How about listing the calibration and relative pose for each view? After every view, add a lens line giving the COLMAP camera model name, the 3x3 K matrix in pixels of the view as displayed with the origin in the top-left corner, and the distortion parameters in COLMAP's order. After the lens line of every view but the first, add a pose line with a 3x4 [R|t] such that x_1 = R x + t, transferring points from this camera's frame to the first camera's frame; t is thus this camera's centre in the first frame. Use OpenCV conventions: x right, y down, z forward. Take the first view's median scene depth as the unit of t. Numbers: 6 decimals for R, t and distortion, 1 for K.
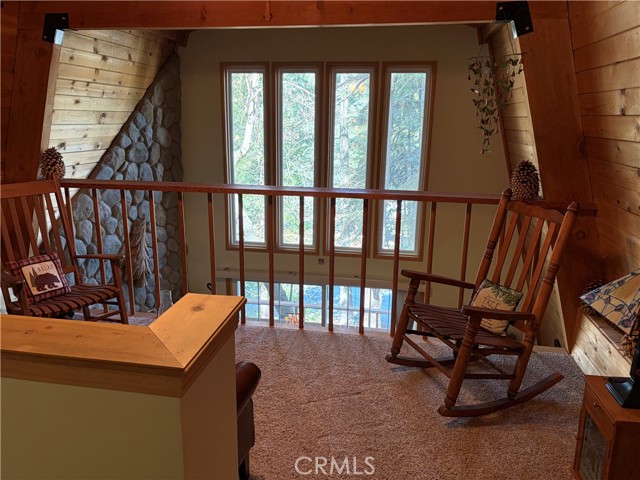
lens RADIAL K [[482.1, 0, 319.8], [0, 482.1, 239.8], [0, 0, 1]] dist [0.004011, -0.004731]
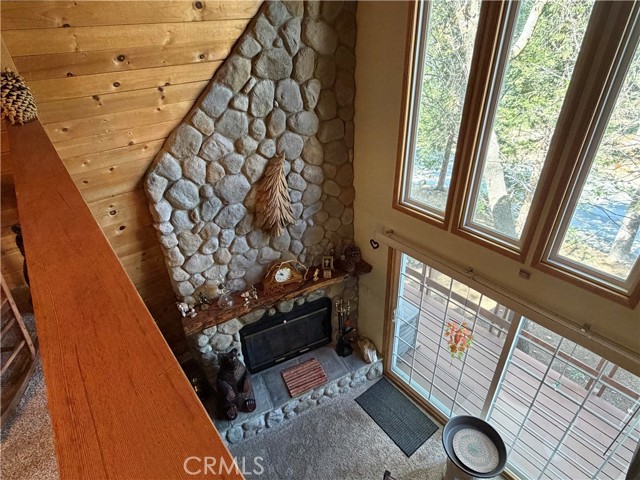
lens RADIAL K [[350.0, 0, 320.5], [0, 350.0, 240.5], [0, 0, 1]] dist [0.000120, 0.001497]
pose [[0.745592, 0.312964, -0.588342, 0.062567], [-0.107378, 0.927746, 0.357431, -0.133034], [0.657695, -0.203323, 0.725325, 0.624501]]
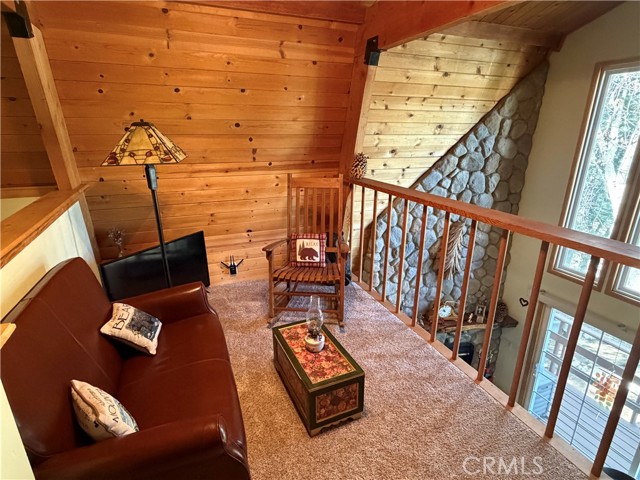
lens RADIAL K [[350.0, 0, 320.3], [0, 350.0, 240.4], [0, 0, 1]] dist [0.000120, 0.001497]
pose [[0.526046, 0.249577, -0.813011, 0.131278], [-0.207627, 0.964732, 0.161810, -0.066743], [0.824722, 0.083683, 0.559313, 0.293405]]
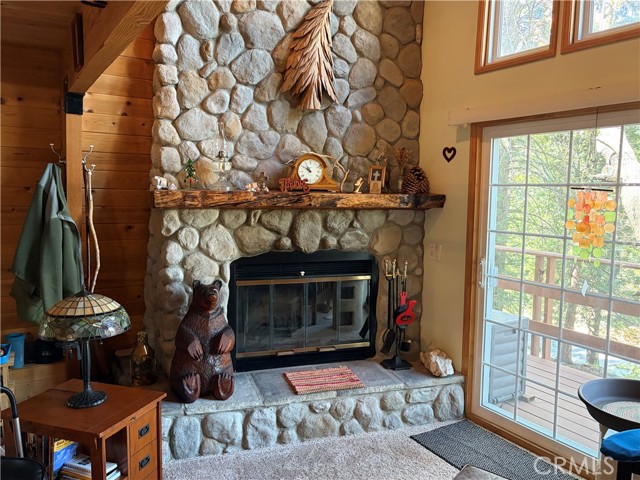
lens RADIAL K [[517.4, 0, 319.0], [0, 517.4, 239.4], [0, 0, 1]] dist [0.042740, -0.029011]
pose [[0.651929, 0.072301, -0.754825, 0.159984], [-0.187818, 0.979822, -0.068363, 0.317491], [0.734652, 0.186337, 0.652354, 0.635818]]
